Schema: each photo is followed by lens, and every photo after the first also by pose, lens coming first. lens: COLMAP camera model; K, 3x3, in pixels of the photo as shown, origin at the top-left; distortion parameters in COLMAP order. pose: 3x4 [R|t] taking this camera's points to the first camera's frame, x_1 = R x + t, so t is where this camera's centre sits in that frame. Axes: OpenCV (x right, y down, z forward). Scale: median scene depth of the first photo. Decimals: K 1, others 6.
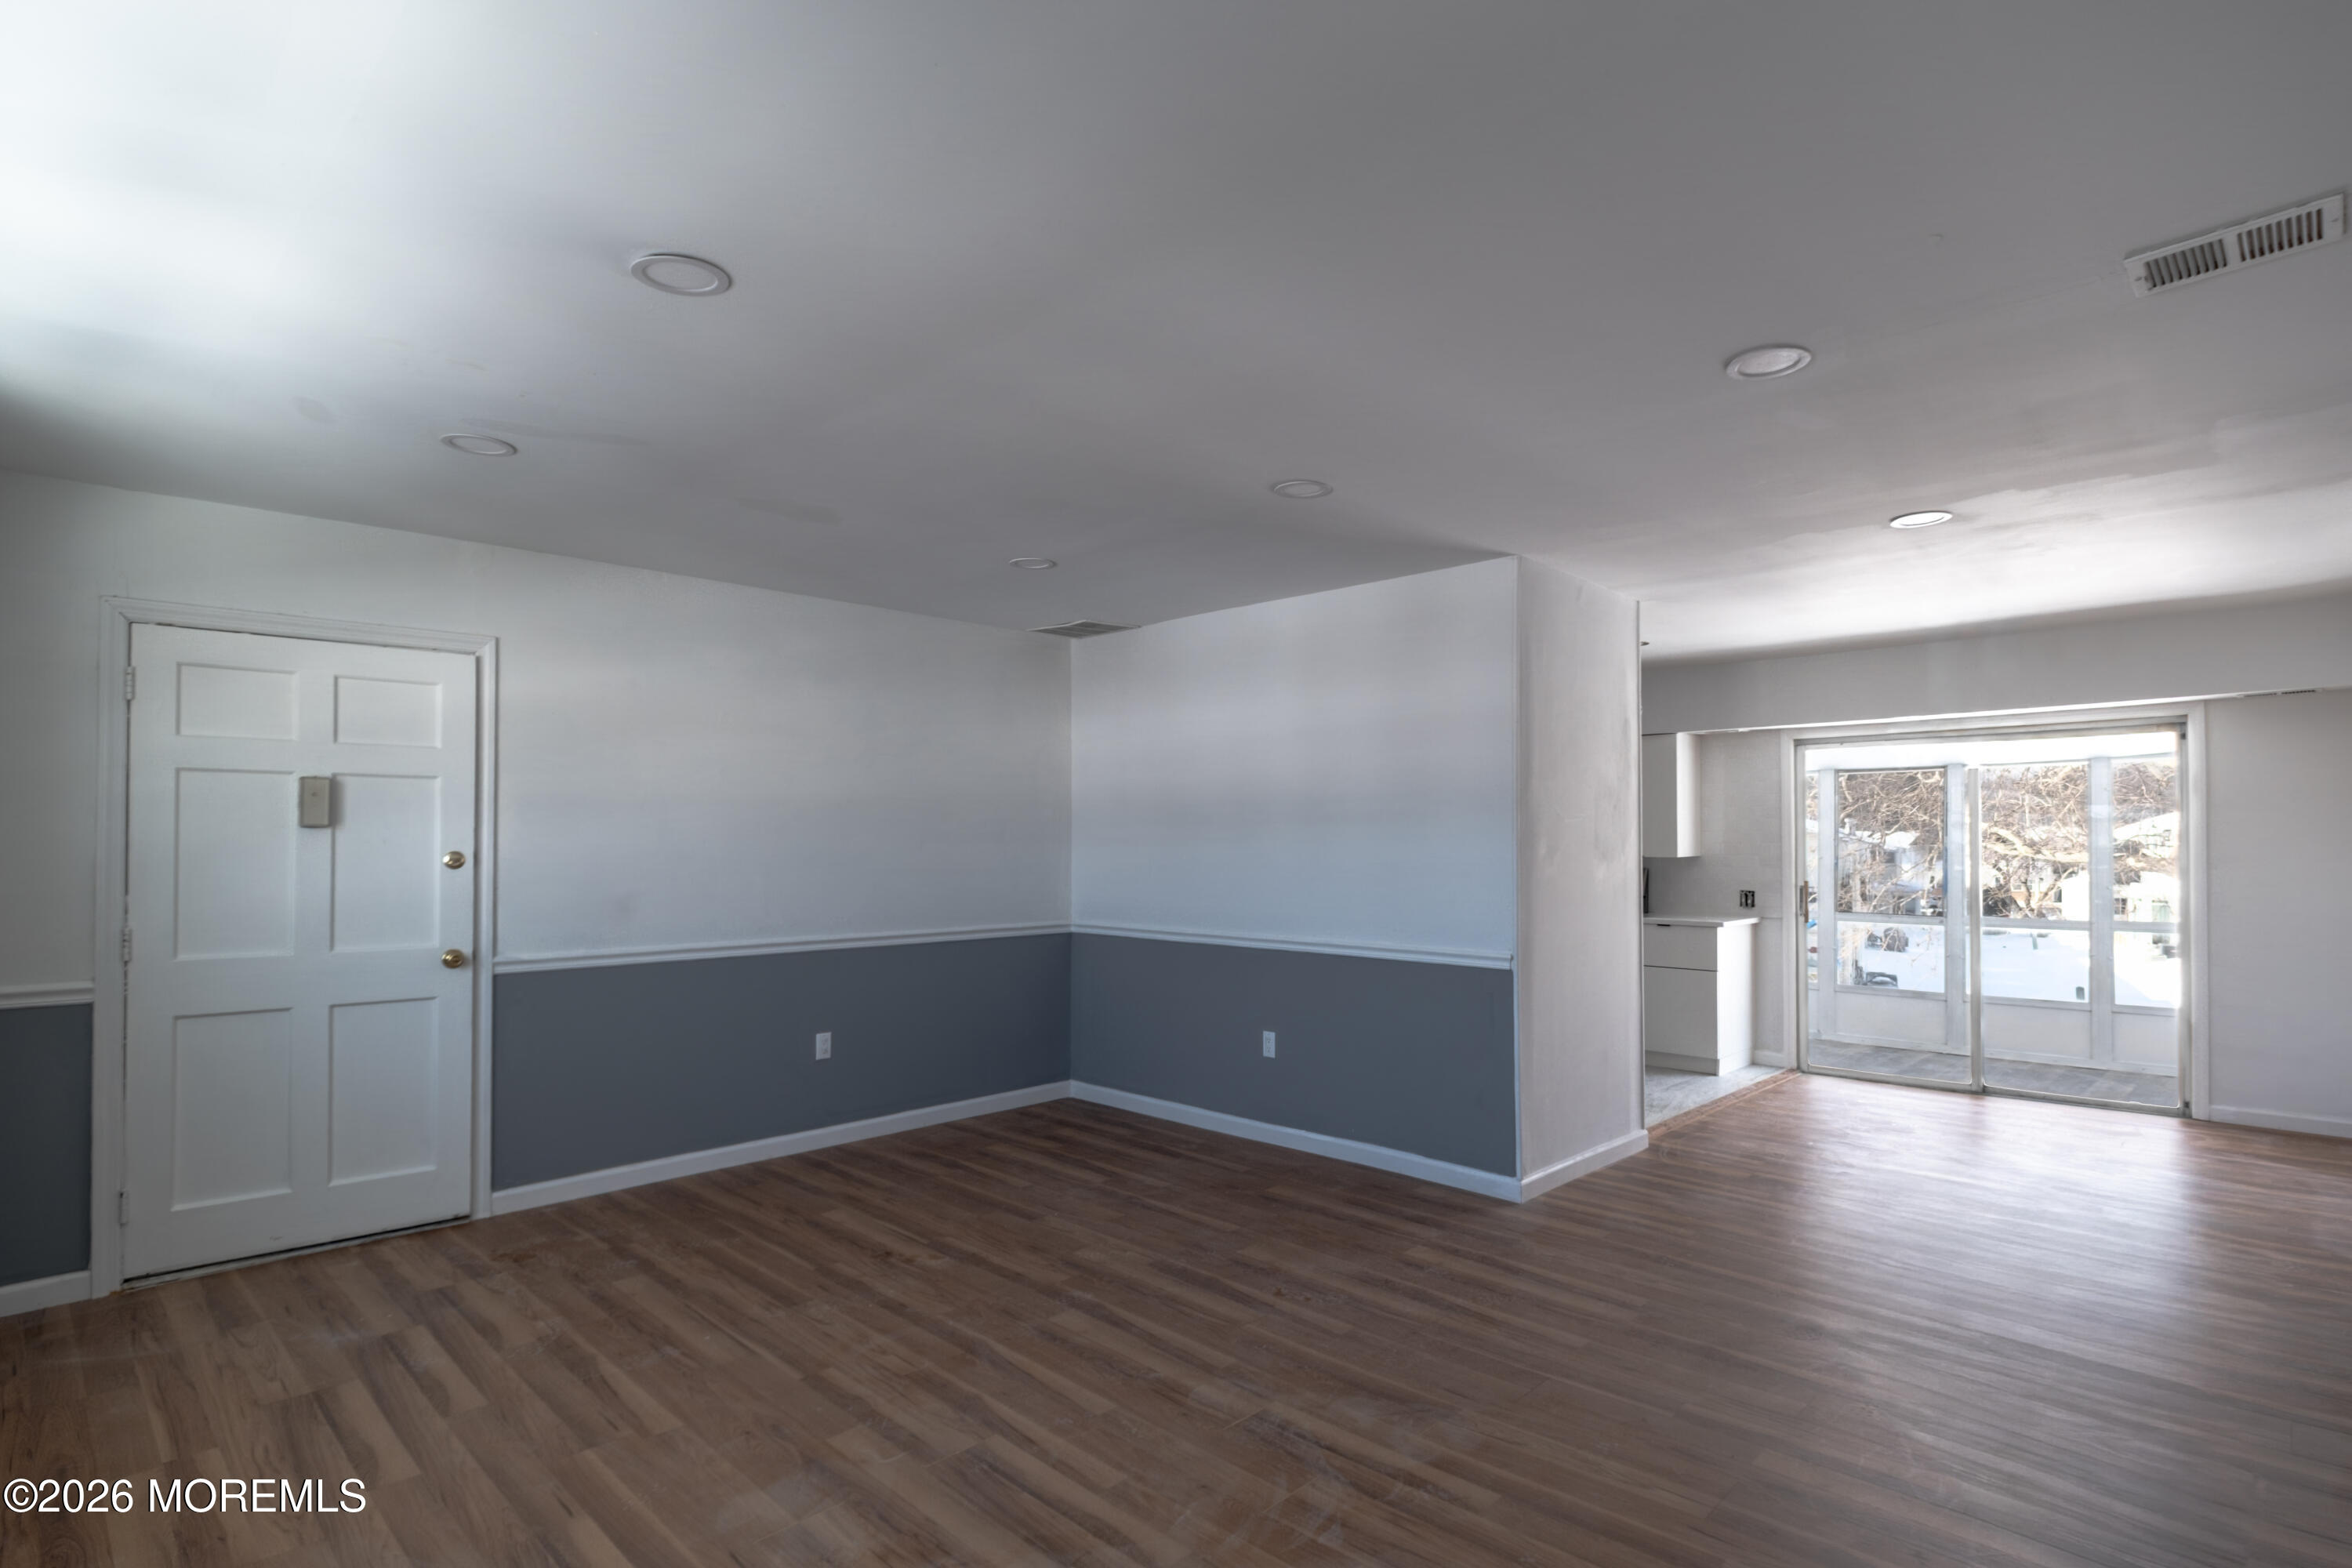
lens RADIAL K [[1158.3, 0, 1177.1], [0, 1158.3, 831.4], [0, 0, 1]] dist [0.001386, -0.000498]
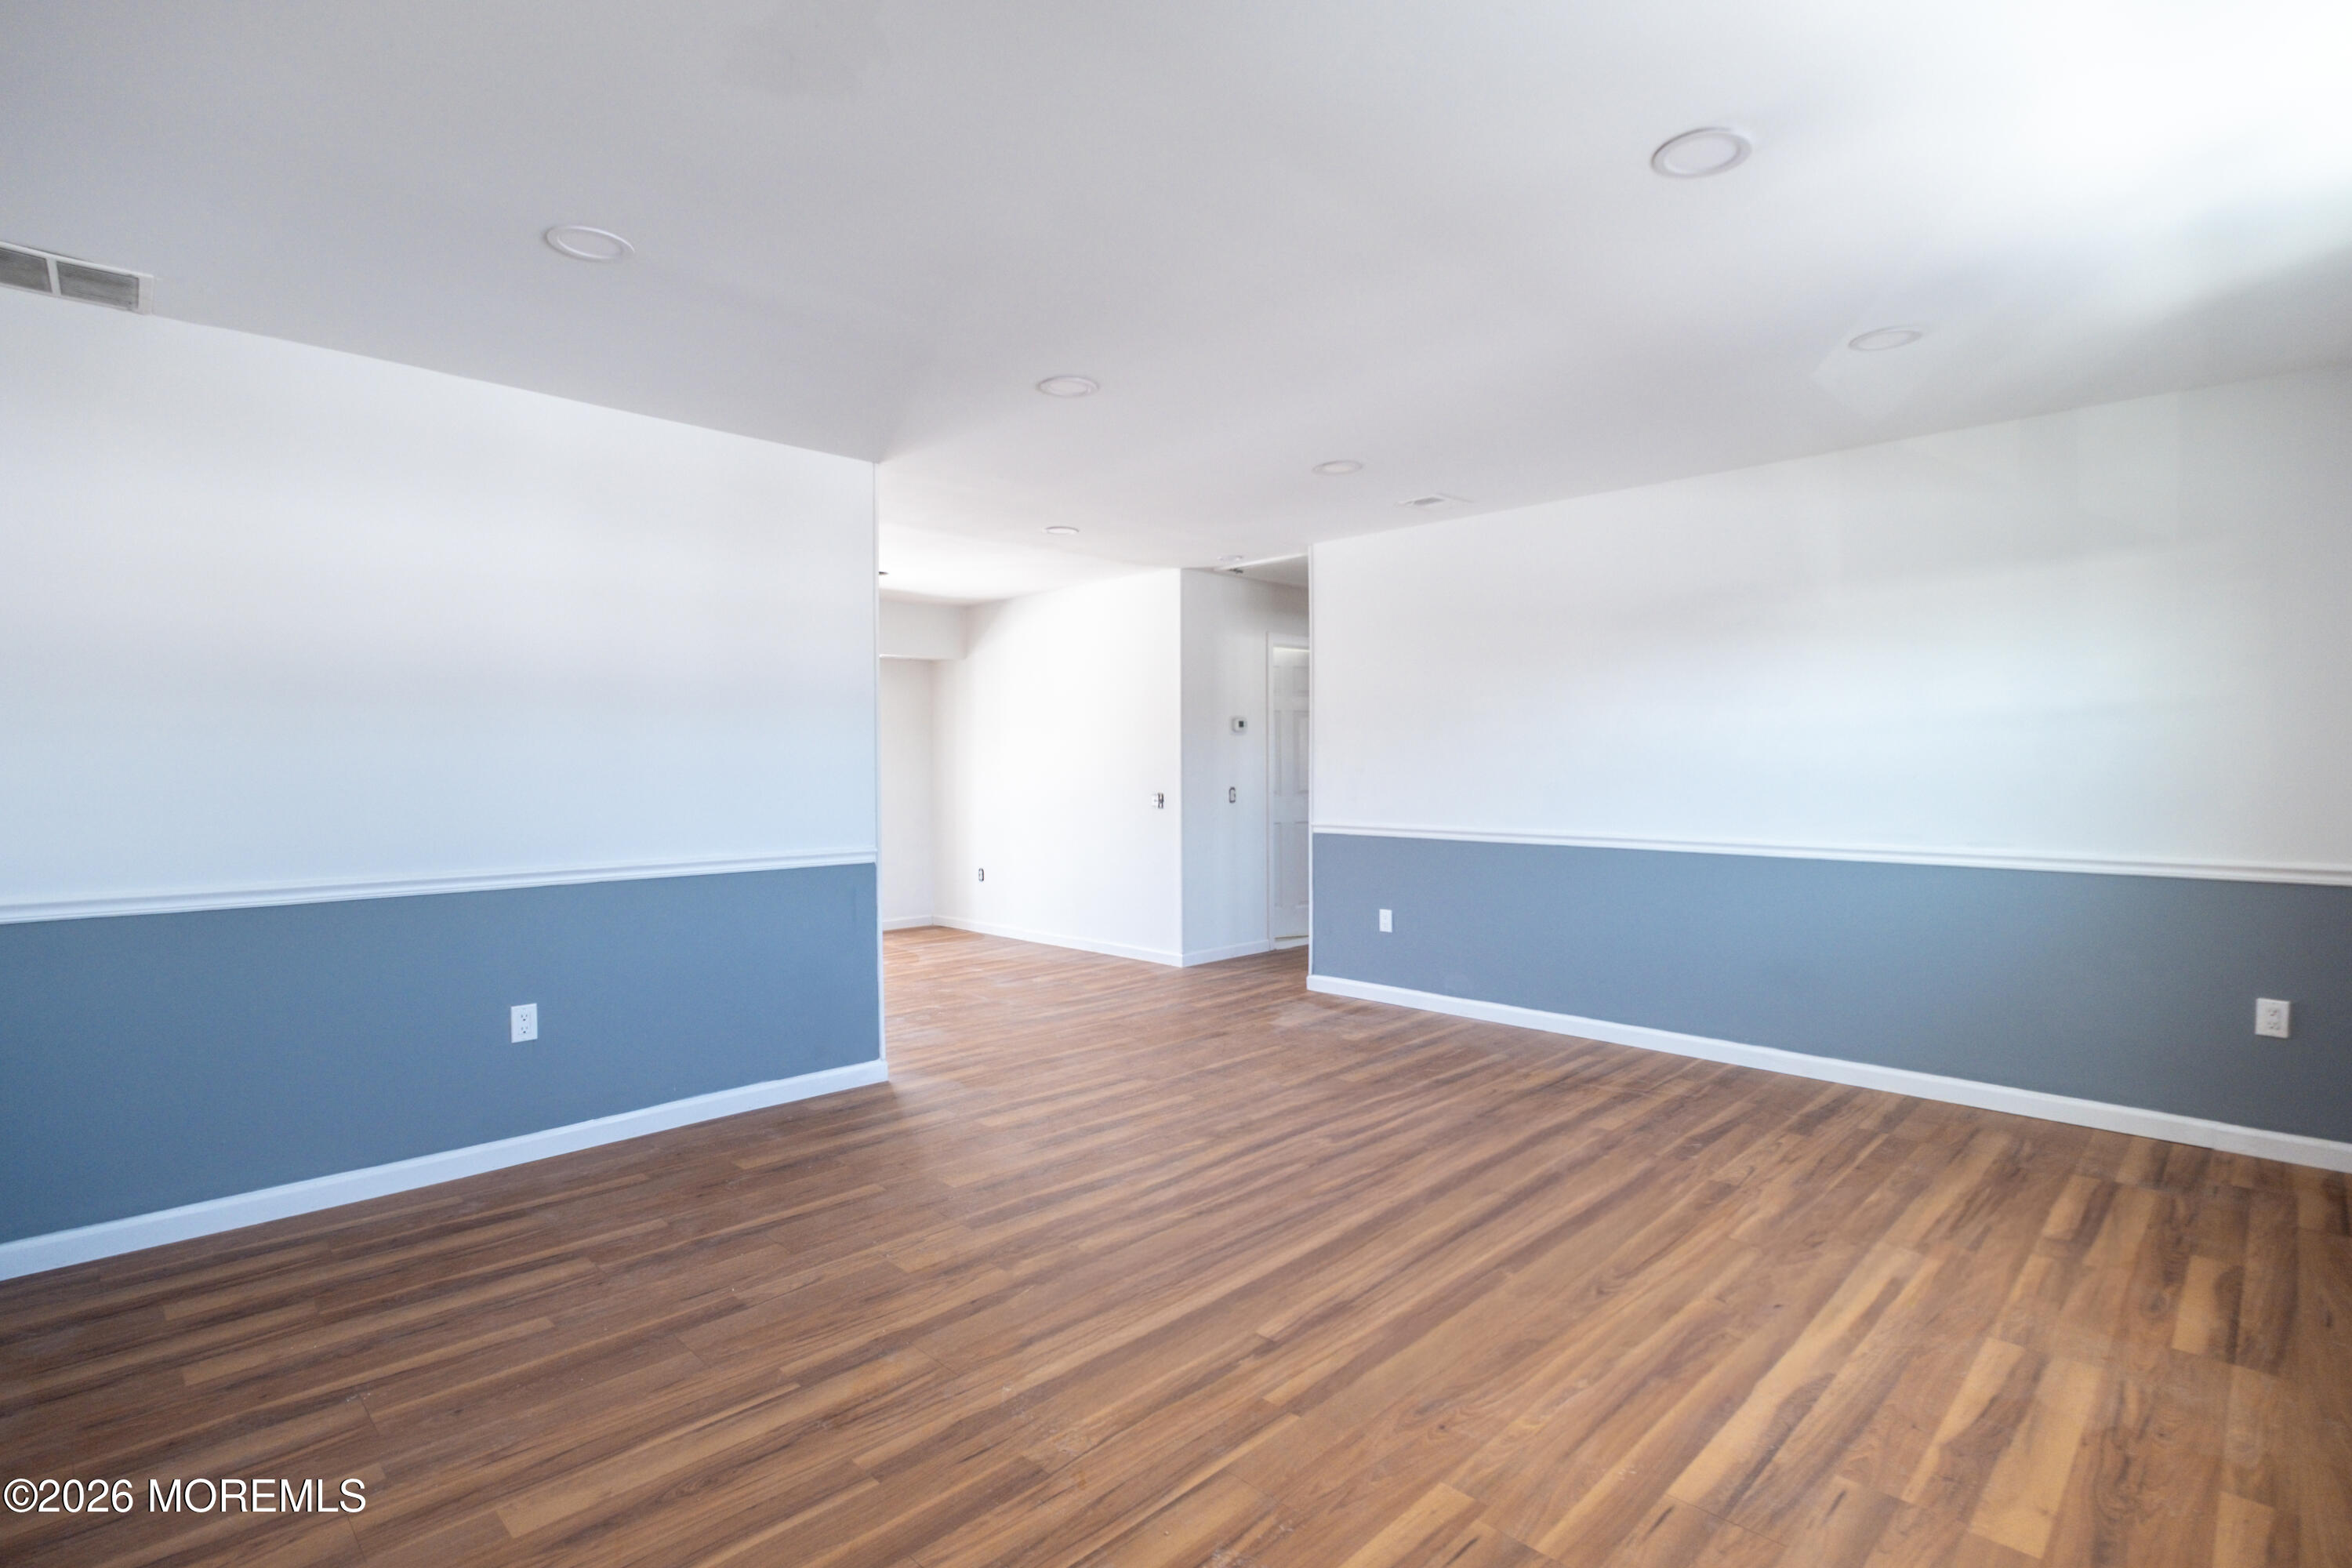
lens RADIAL K [[1098.7, 0, 1176.0], [0, 1098.7, 784.0], [0, 0, 1]] dist [0.000142, -0.000975]
pose [[0.023649, -0.021621, 0.999486, -0.699285], [-0.006549, 0.999741, 0.021782, 0.025503], [-0.999699, -0.007061, 0.023501, 0.713496]]
